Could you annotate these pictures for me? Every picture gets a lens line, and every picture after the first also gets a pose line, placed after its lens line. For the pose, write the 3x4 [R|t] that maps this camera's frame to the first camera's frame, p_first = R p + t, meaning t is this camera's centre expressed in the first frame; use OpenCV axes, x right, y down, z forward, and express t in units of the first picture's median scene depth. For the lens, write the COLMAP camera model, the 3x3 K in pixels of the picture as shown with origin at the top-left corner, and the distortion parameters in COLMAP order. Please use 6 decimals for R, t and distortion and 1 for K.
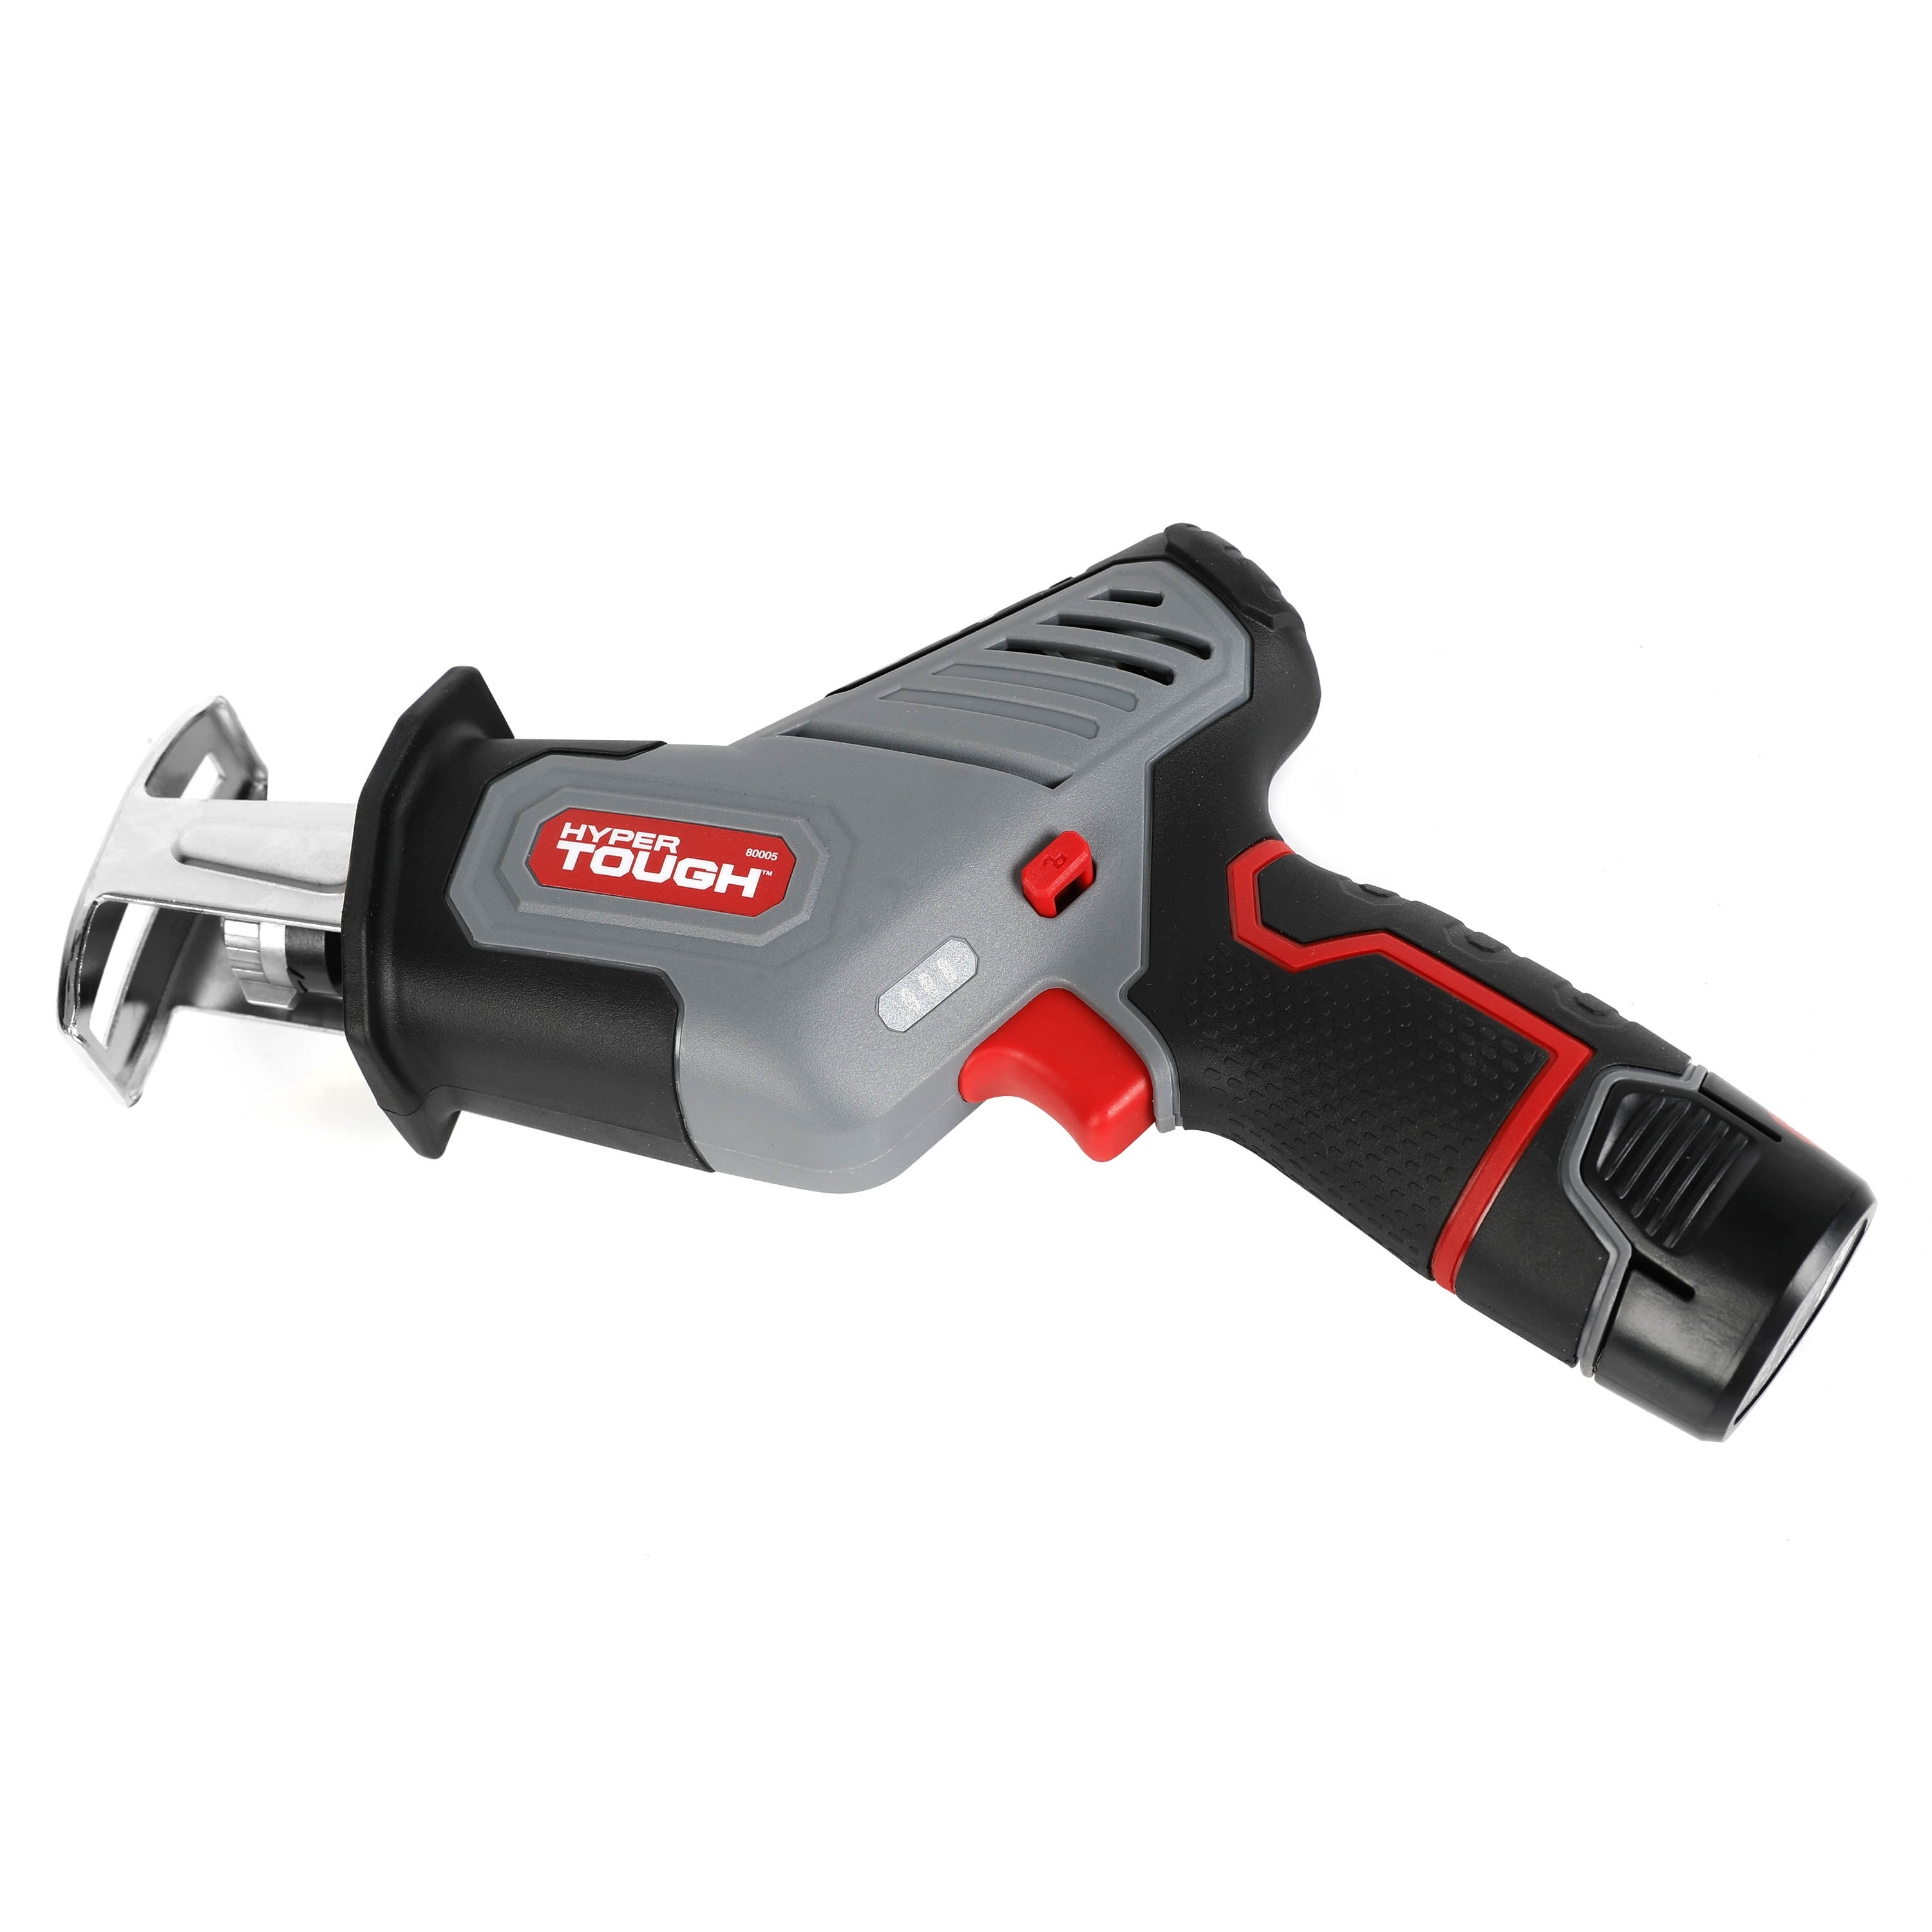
lens RADIAL K [[2932.0, 0, 966.0], [0, 2932.0, 966.0], [0, 0, 1]] dist [-0.093183, -0.000788]
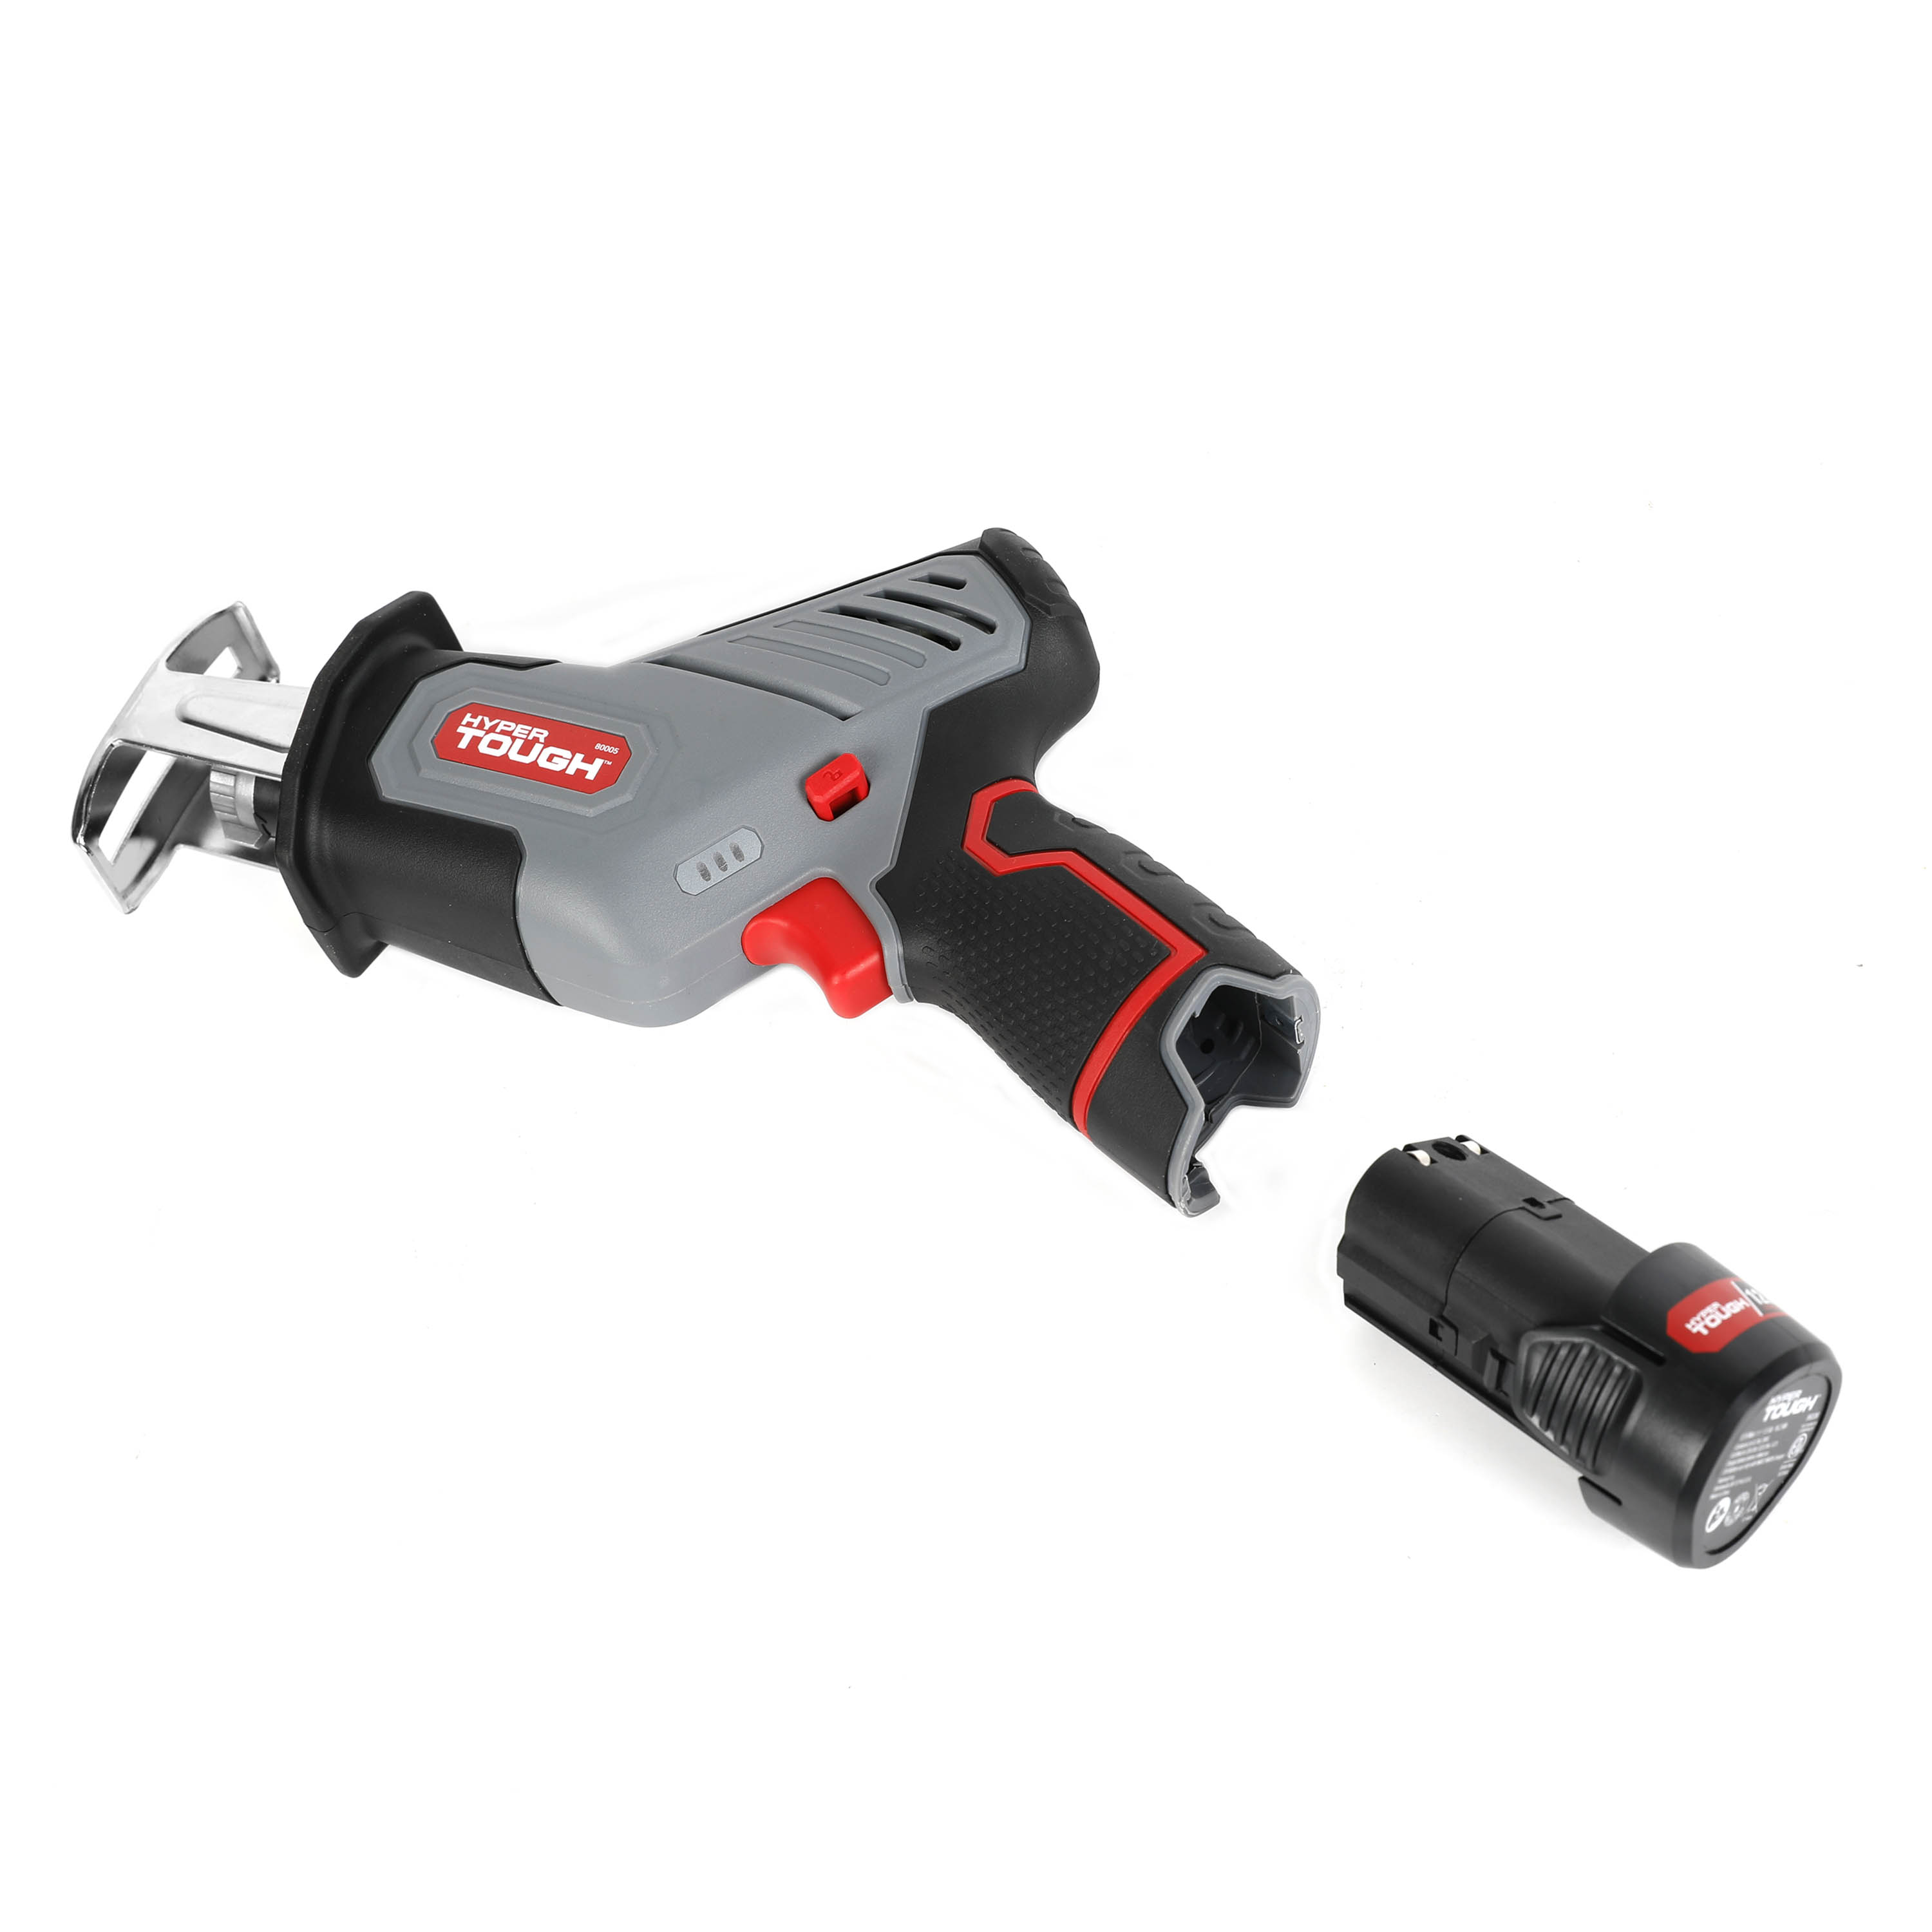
lens RADIAL K [[2932.0, 0, 966.0], [0, 2932.0, 966.0], [0, 0, 1]] dist [-0.093183, -0.000788]
pose [[0.989890, 0.102691, -0.097842, 0.214153], [-0.106188, 0.993856, -0.031217, 0.077189], [0.094035, 0.041291, 0.994712, -0.237326]]
